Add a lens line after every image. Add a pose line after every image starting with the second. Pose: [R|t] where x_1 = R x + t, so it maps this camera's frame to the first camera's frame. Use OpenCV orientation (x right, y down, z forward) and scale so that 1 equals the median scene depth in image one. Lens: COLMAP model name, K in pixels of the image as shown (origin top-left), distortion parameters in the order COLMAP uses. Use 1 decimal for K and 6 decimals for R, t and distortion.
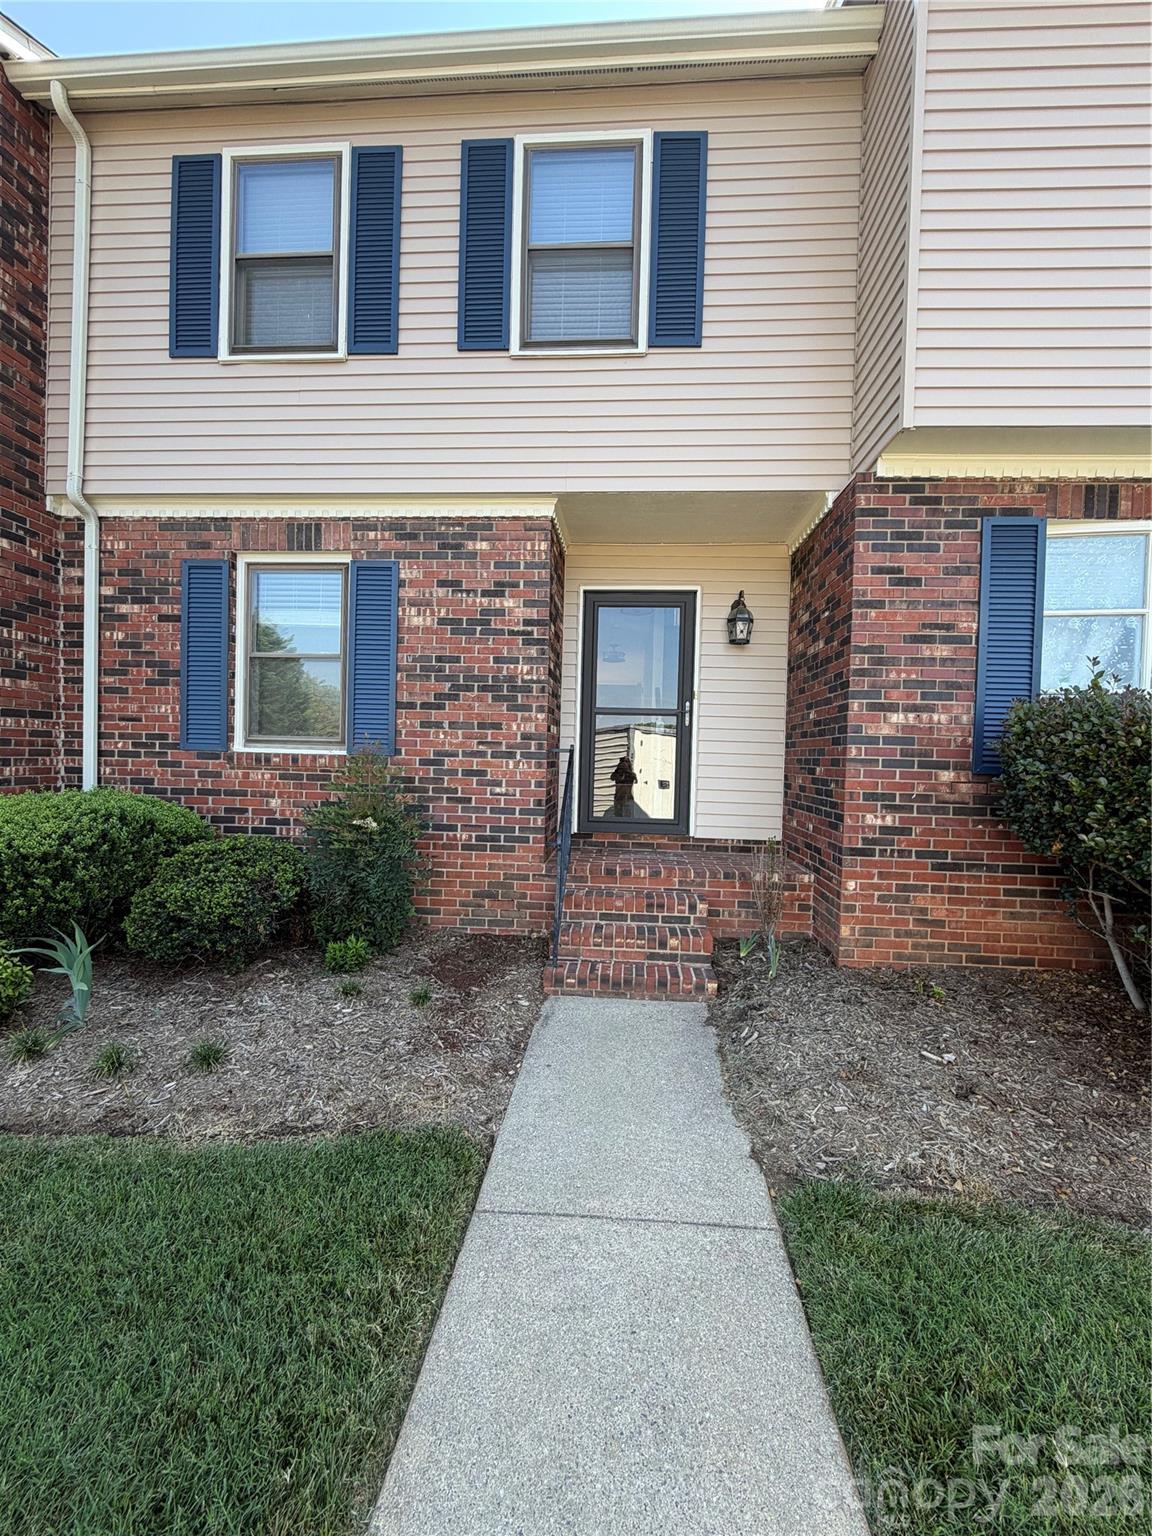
lens RADIAL K [[611.0, 0, 571.8], [0, 611.0, 764.5], [0, 0, 1]] dist [-0.002727, 0.000092]
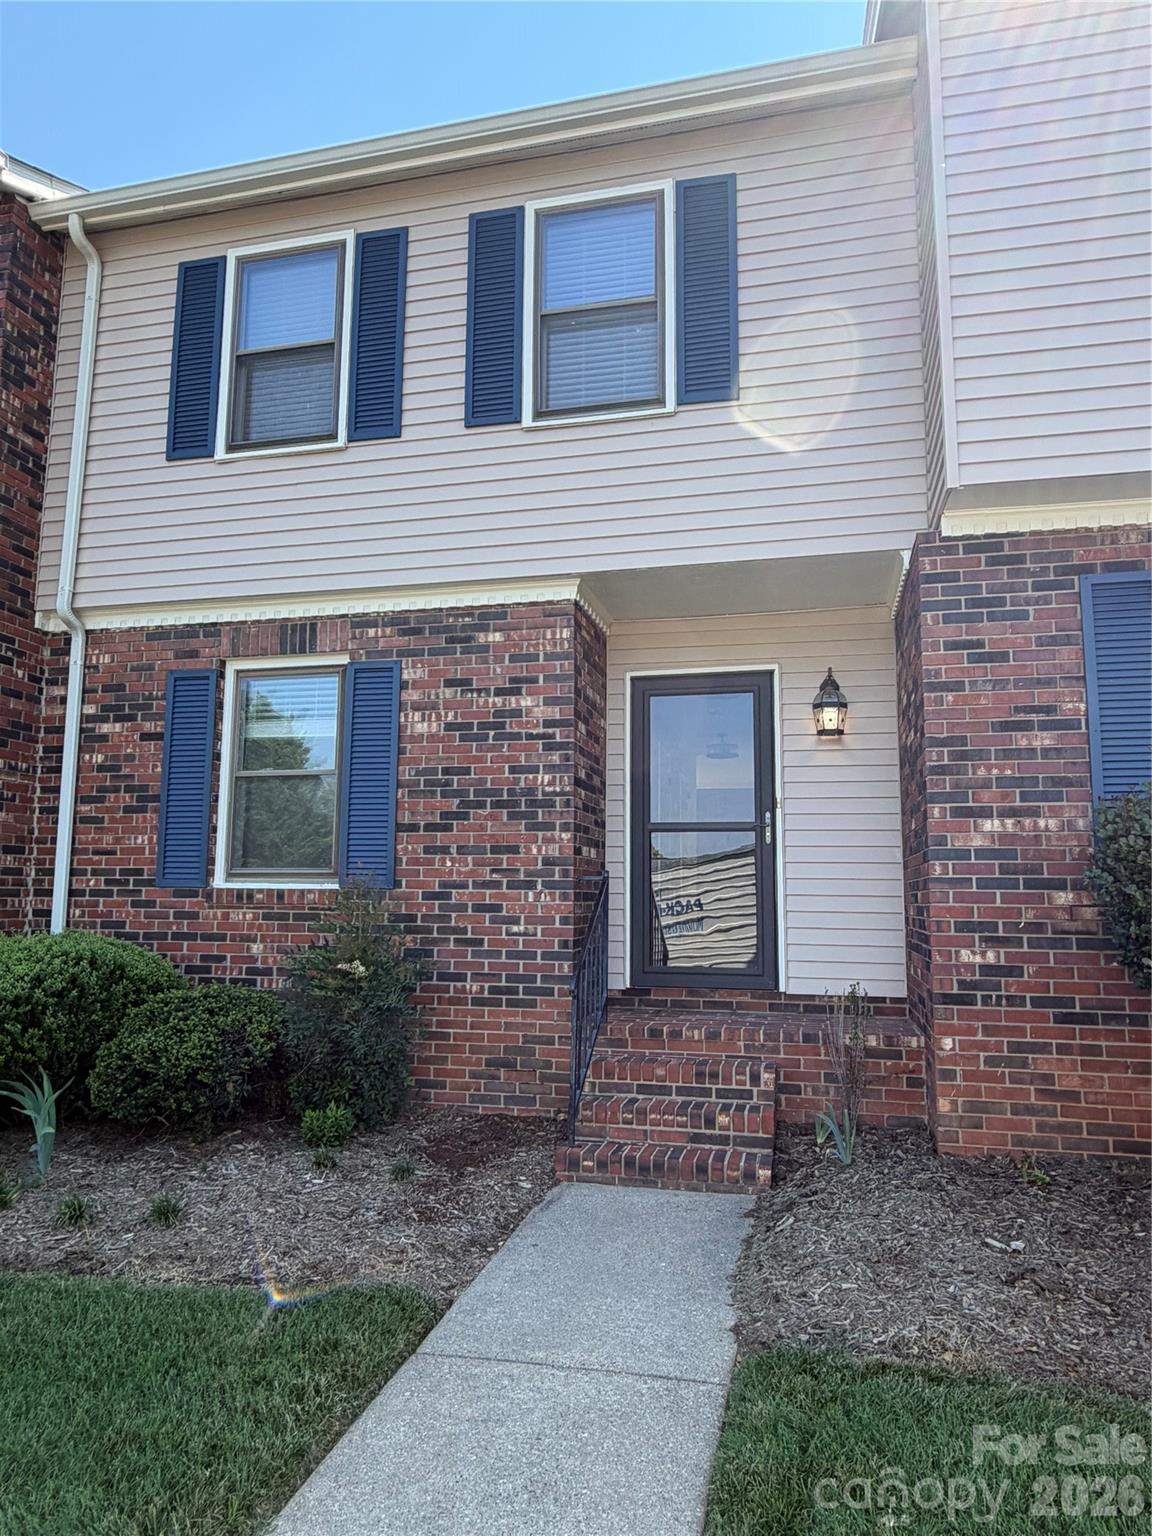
lens RADIAL K [[972.6, 0, 582.1], [0, 972.6, 771.5], [0, 0, 1]] dist [-0.002582, -0.000511]
pose [[0.987071, -0.038355, -0.155626, 0.187719], [0.014917, 0.988715, -0.149064, 0.031351], [0.159587, 0.144815, 0.976504, -0.291204]]
